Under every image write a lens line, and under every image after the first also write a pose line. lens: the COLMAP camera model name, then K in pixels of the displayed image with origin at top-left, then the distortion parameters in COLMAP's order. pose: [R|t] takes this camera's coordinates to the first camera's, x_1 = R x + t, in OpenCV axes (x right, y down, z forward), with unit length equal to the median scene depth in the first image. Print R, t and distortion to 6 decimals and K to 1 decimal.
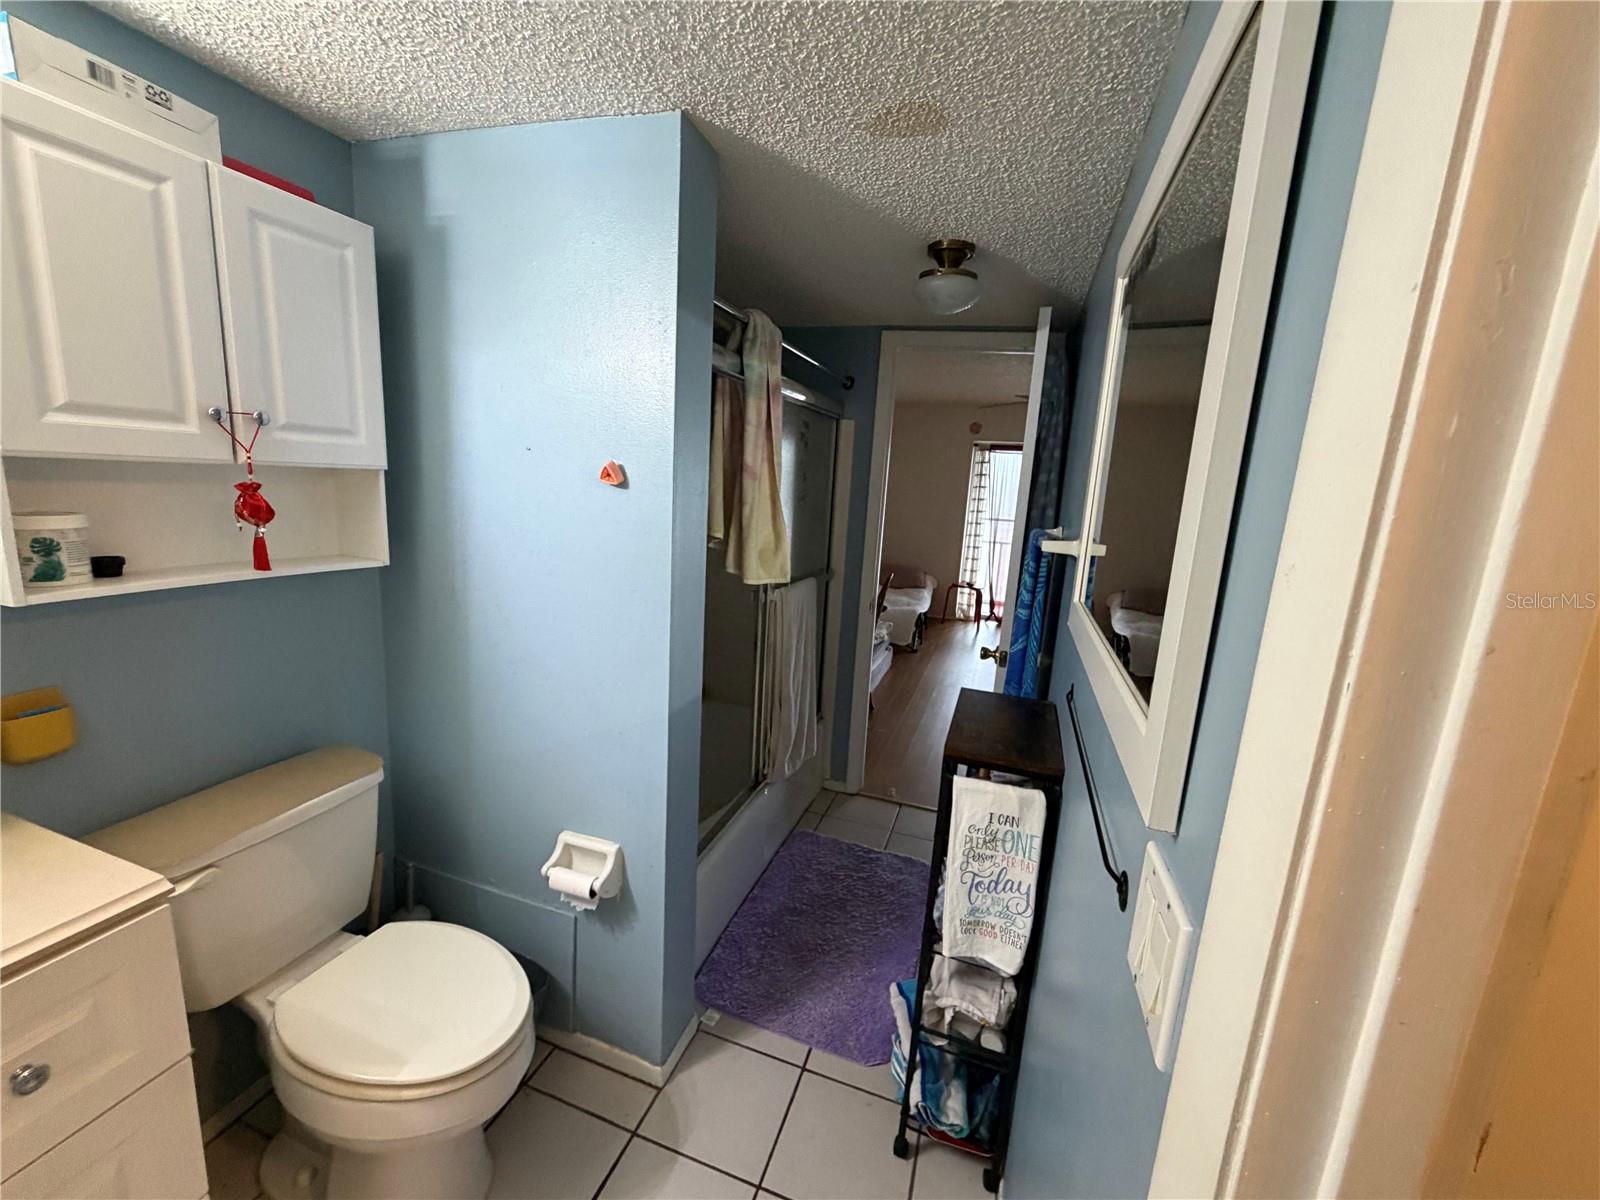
lens RADIAL K [[639.9, 0, 794.6], [0, 639.9, 601.1], [0, 0, 1]] dist [0.001286, 0.000210]
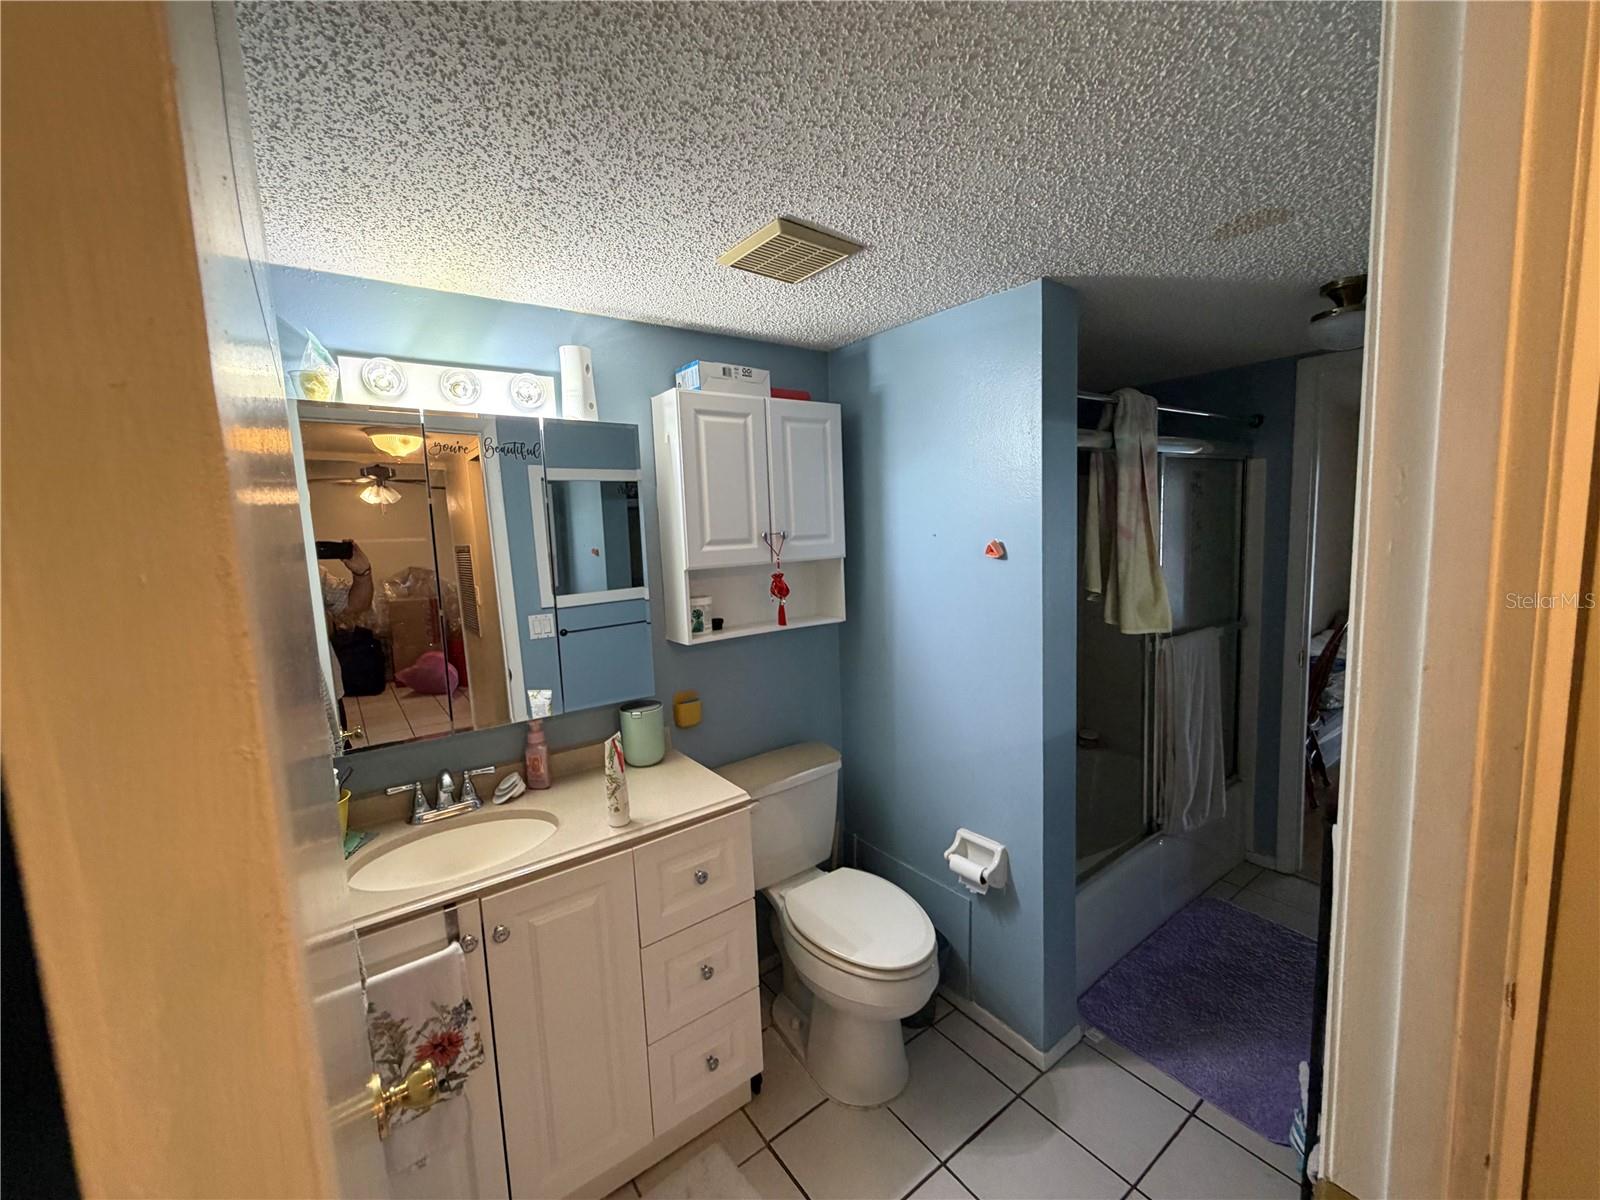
lens RADIAL K [[639.9, 0, 794.6], [0, 639.9, 601.1], [0, 0, 1]] dist [0.001286, 0.000210]
pose [[0.816273, -0.029237, -0.576926, 0.124373], [-0.015787, 0.997216, -0.072873, 0.007725], [0.577450, 0.068592, 0.813539, -0.274568]]
